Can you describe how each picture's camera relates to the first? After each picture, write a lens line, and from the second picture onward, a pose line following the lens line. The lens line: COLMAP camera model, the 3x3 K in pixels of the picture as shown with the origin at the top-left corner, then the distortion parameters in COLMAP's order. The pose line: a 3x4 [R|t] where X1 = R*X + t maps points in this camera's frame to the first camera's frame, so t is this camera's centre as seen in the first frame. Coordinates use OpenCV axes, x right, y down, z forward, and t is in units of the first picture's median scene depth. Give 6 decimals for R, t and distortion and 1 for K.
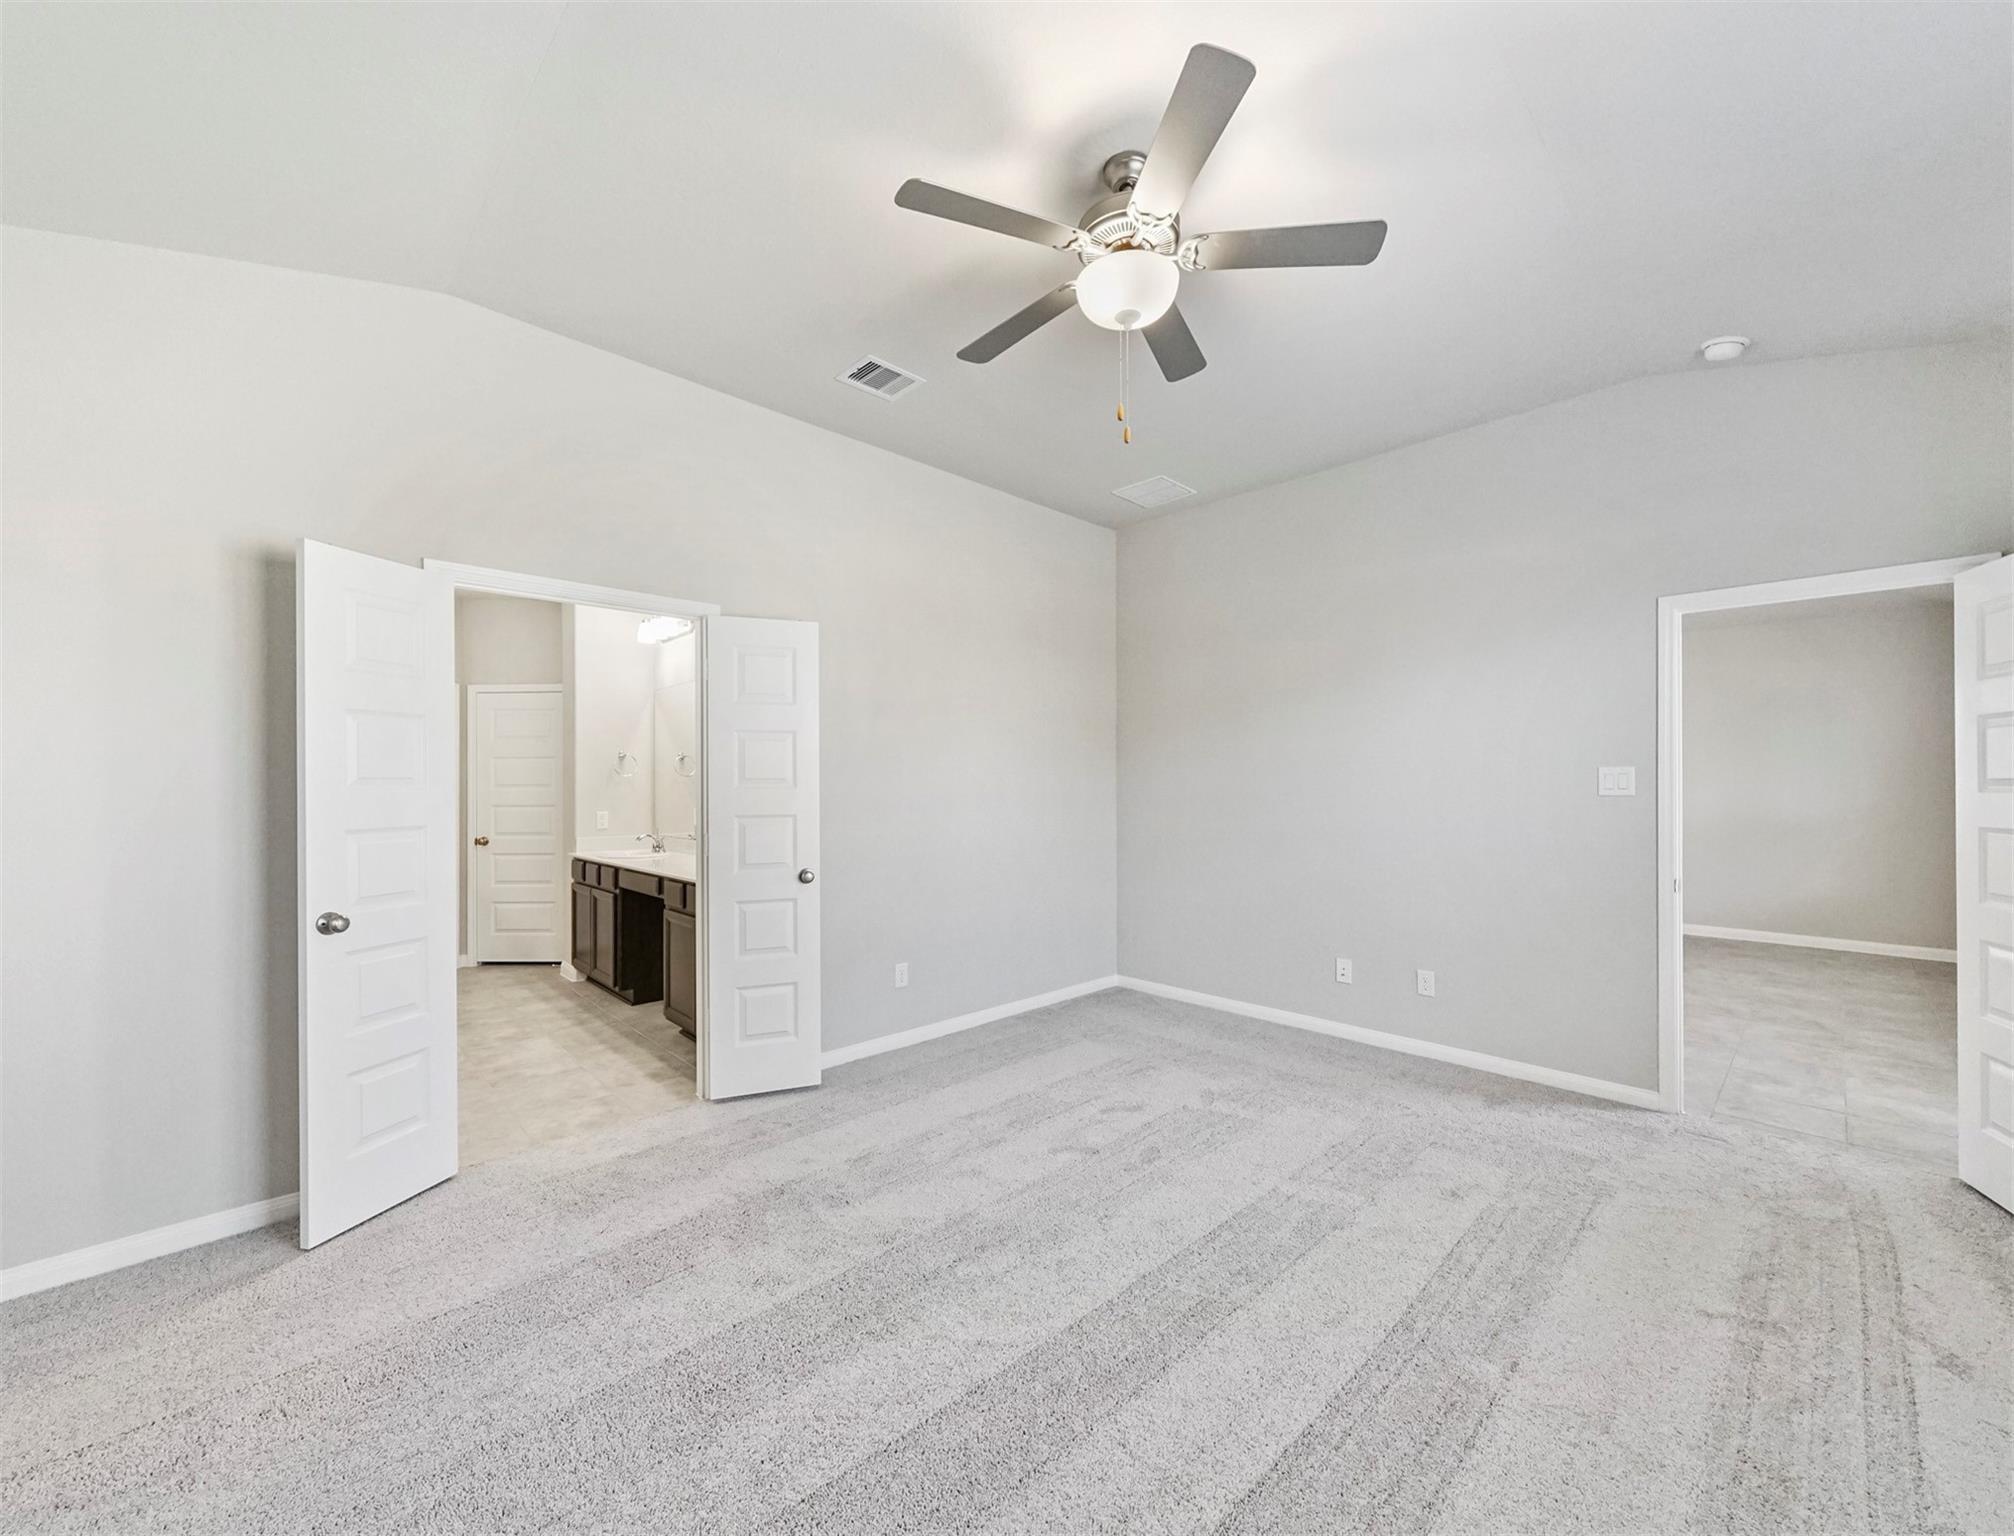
lens RADIAL K [[788.7, 0, 999.6], [0, 788.7, 776.3], [0, 0, 1]] dist [-0.000203, -0.000098]
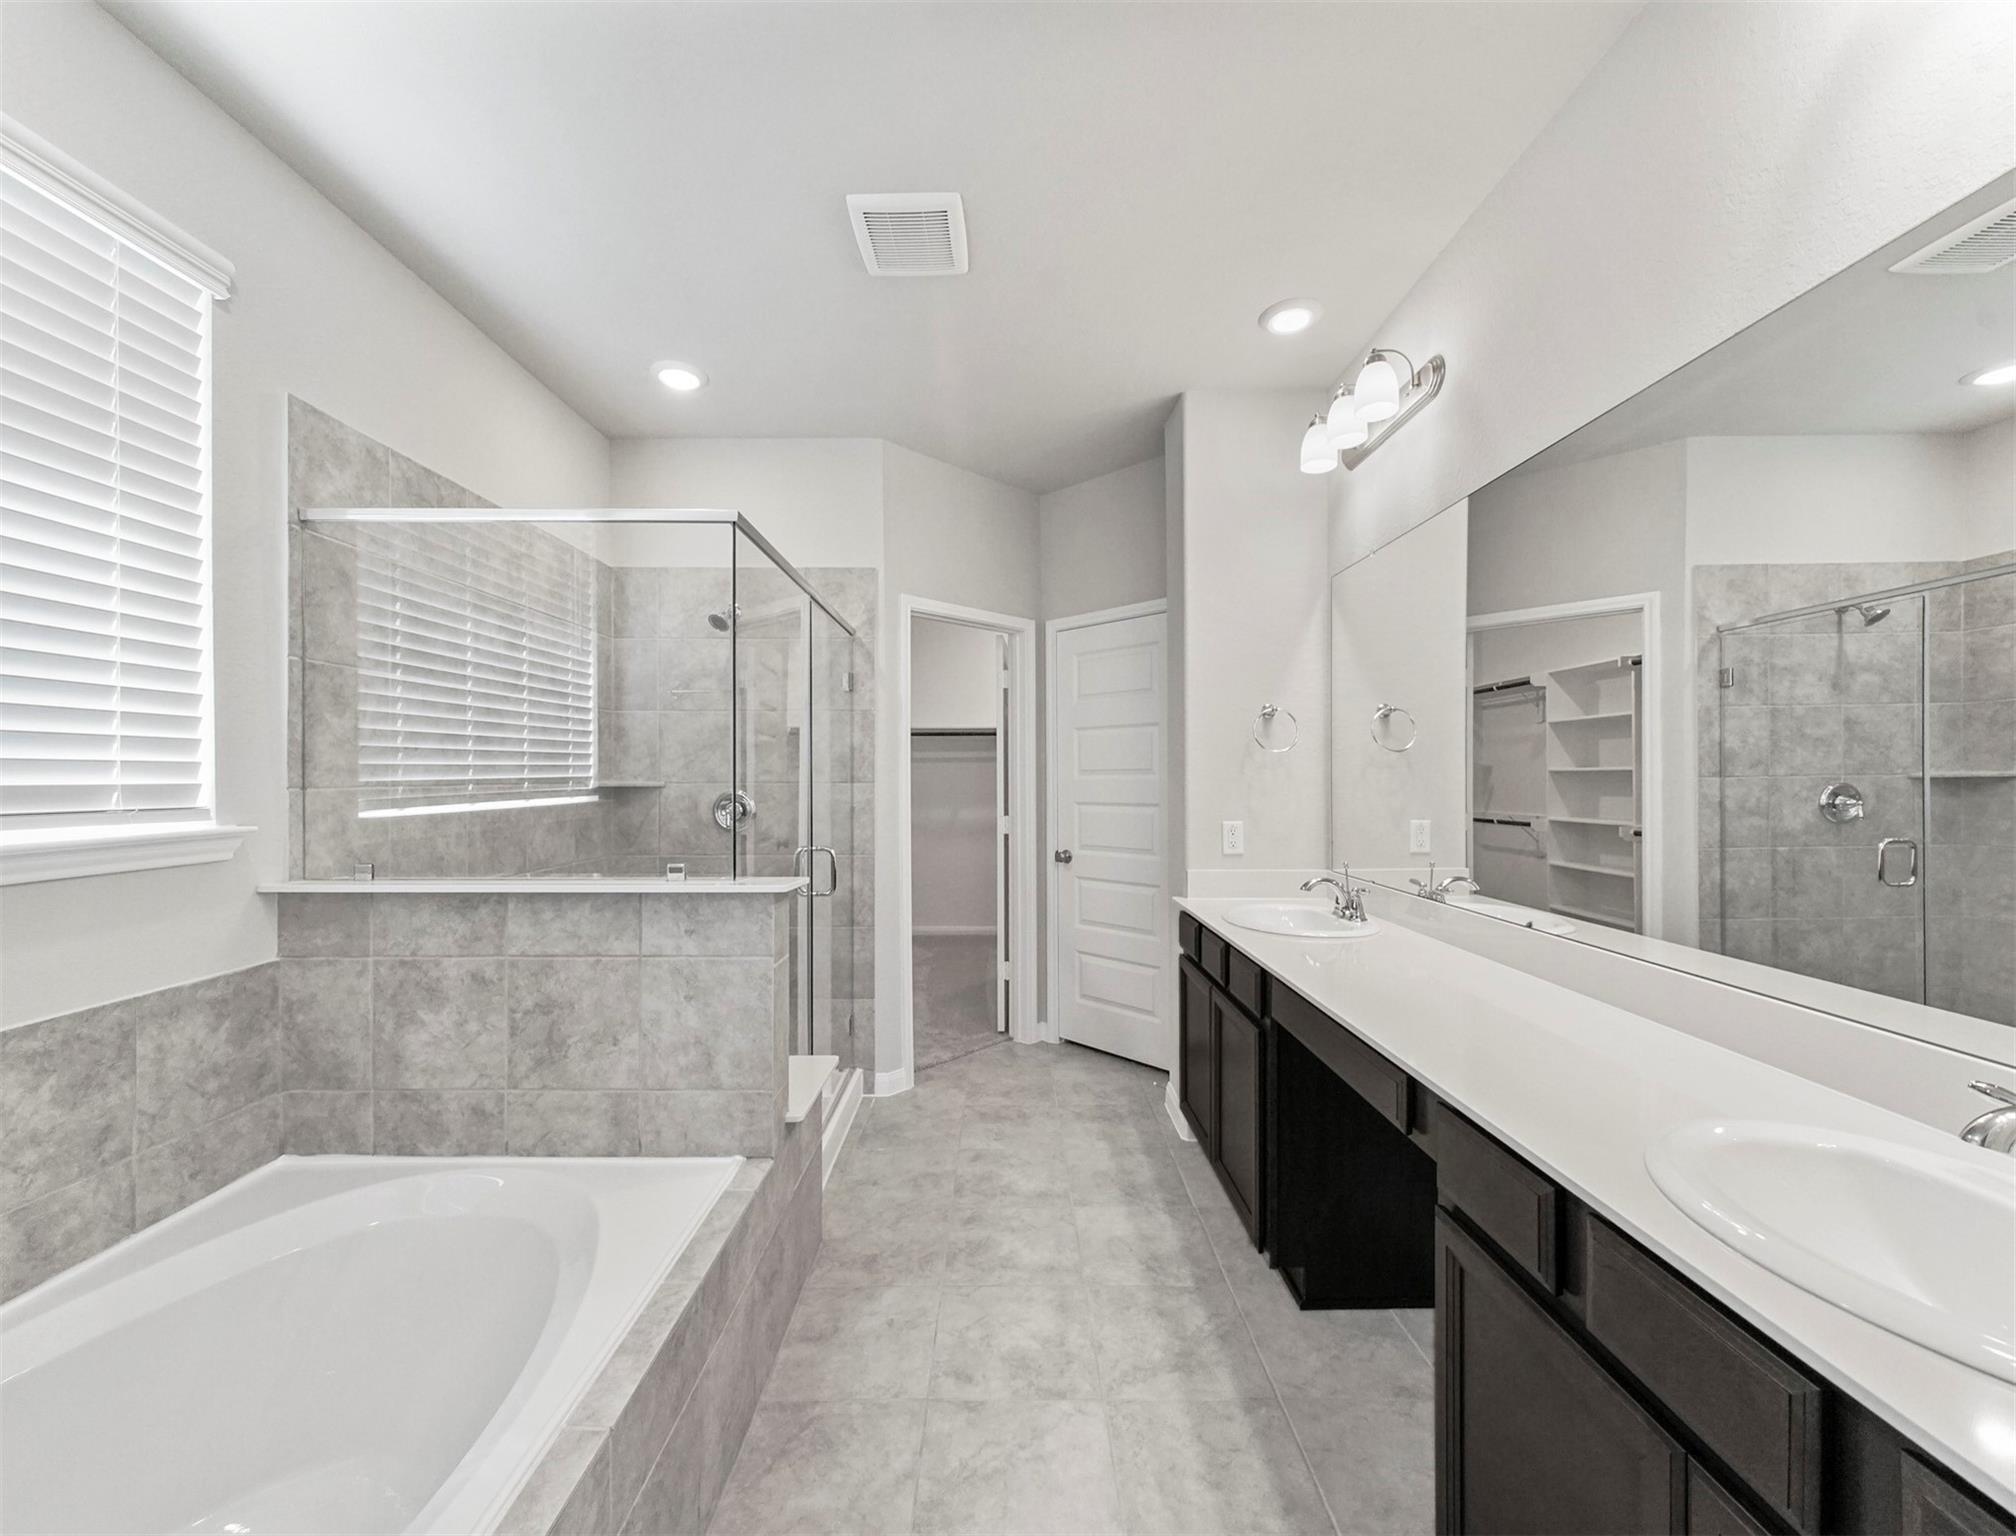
lens RADIAL K [[789.4, 0, 998.4], [0, 789.4, 778.3], [0, 0, 1]] dist [-0.000203, -0.000098]
pose [[0.726058, 0.003166, -0.687626, -0.269140], [0.009724, 0.999842, 0.014871, 0.007484], [0.687565, -0.017484, 0.725912, 0.538151]]
